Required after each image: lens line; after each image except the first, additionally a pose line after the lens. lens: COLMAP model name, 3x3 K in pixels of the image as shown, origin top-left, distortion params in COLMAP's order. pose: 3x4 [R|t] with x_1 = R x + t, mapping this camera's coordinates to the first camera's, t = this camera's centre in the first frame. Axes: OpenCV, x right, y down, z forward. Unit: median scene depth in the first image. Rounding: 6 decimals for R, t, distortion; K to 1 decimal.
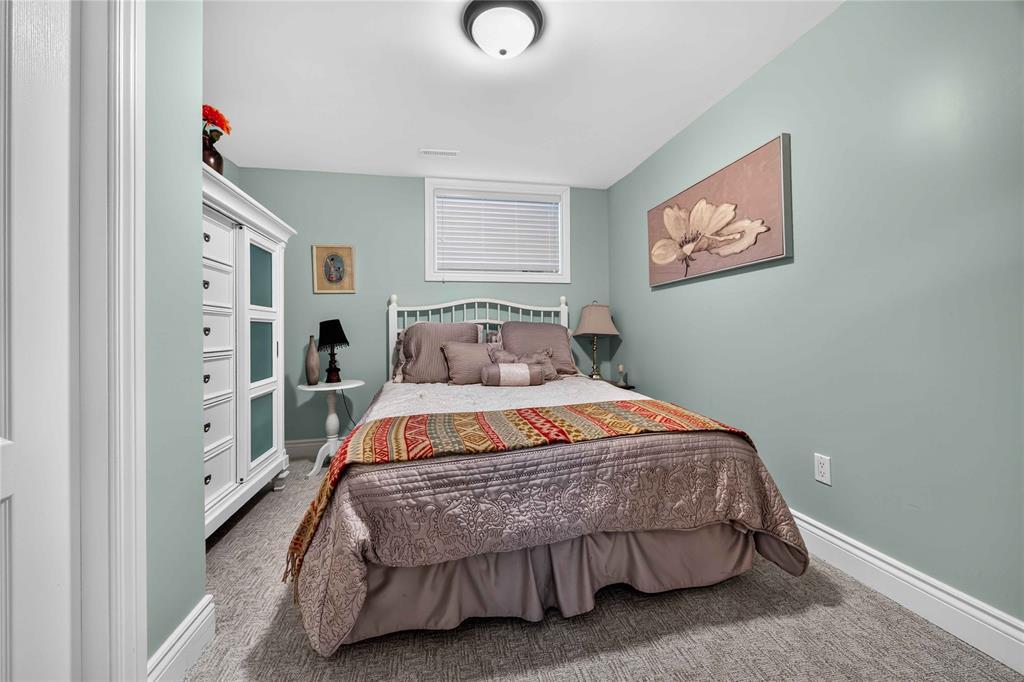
lens RADIAL K [[394.0, 0, 519.5], [0, 394.0, 332.2], [0, 0, 1]] dist [-0.000032, -0.000146]
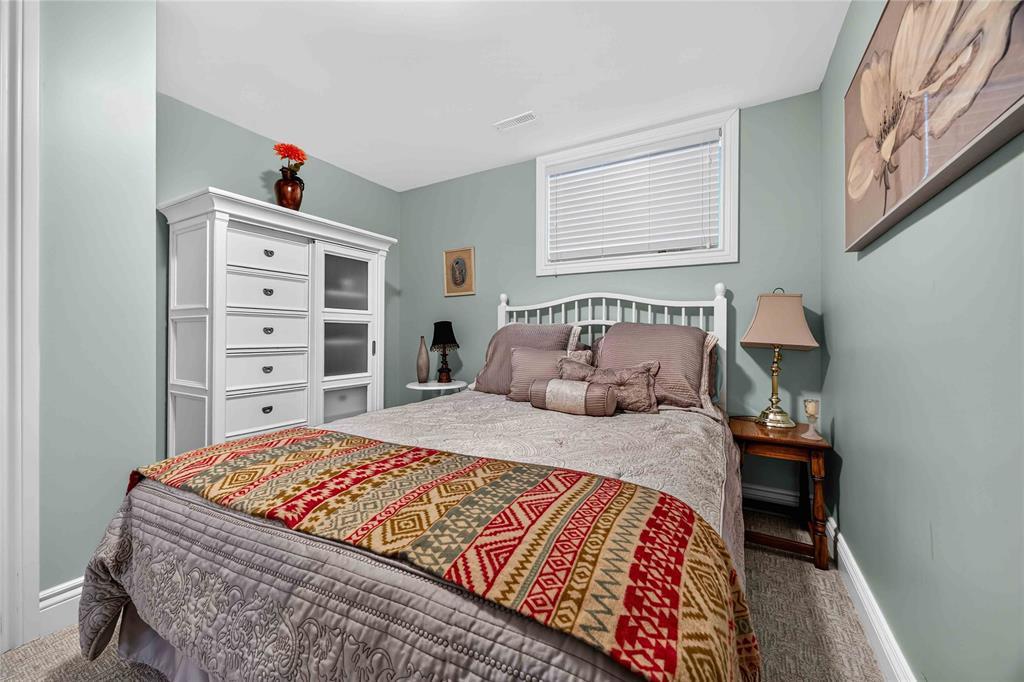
lens RADIAL K [[394.0, 0, 510.2], [0, 394.0, 335.9], [0, 0, 1]] dist [-0.000032, -0.000146]
pose [[0.745887, 0.019747, -0.665780, 0.353668], [-0.017463, 0.999797, 0.010090, -0.007261], [0.665843, 0.004101, 0.746080, 0.364876]]
